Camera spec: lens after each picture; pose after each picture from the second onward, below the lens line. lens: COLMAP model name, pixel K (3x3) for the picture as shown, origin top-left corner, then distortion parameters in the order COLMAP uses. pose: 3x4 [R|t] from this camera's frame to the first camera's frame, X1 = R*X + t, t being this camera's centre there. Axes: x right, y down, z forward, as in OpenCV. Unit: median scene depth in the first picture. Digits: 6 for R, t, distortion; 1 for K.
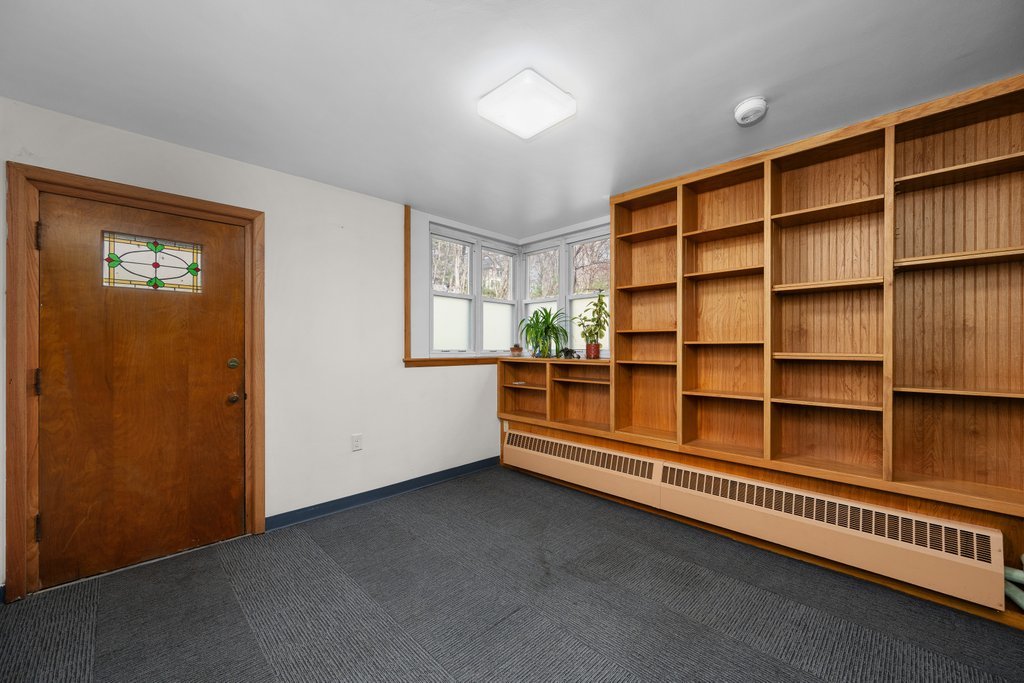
lens RADIAL K [[400.7, 0, 518.8], [0, 400.7, 346.2], [0, 0, 1]] dist [-0.001640, -0.000126]
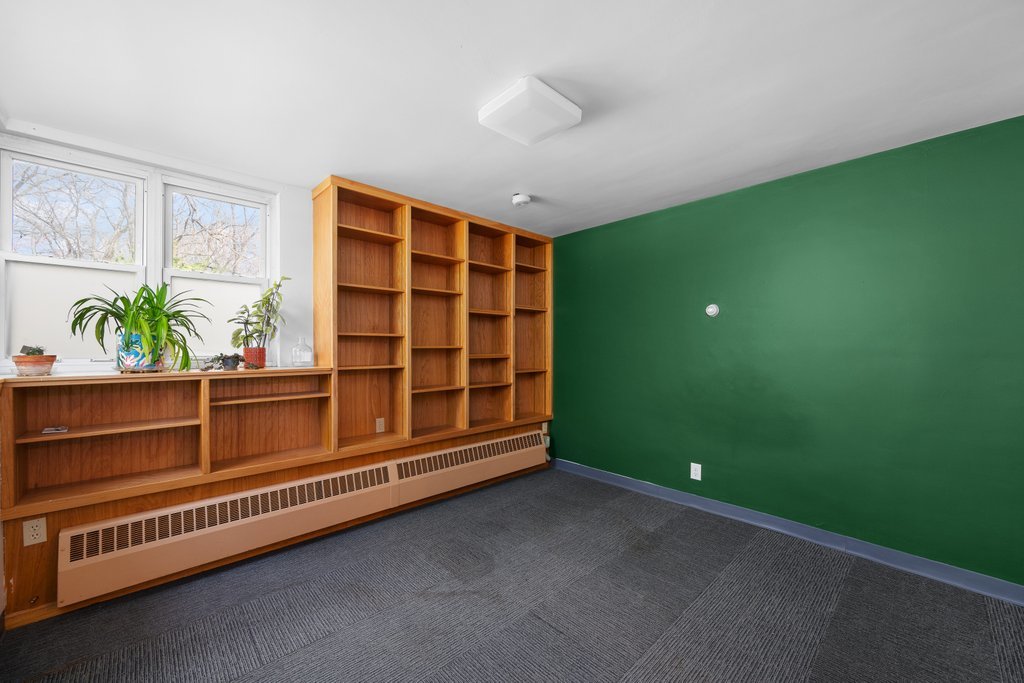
lens RADIAL K [[400.7, 0, 518.3], [0, 400.7, 342.6], [0, 0, 1]] dist [-0.001640, -0.000126]
pose [[0.031916, 0.012217, 0.999416, -0.648970], [0.003576, 0.999917, -0.012338, -0.005762], [-0.999484, 0.003967, 0.031870, 0.618359]]
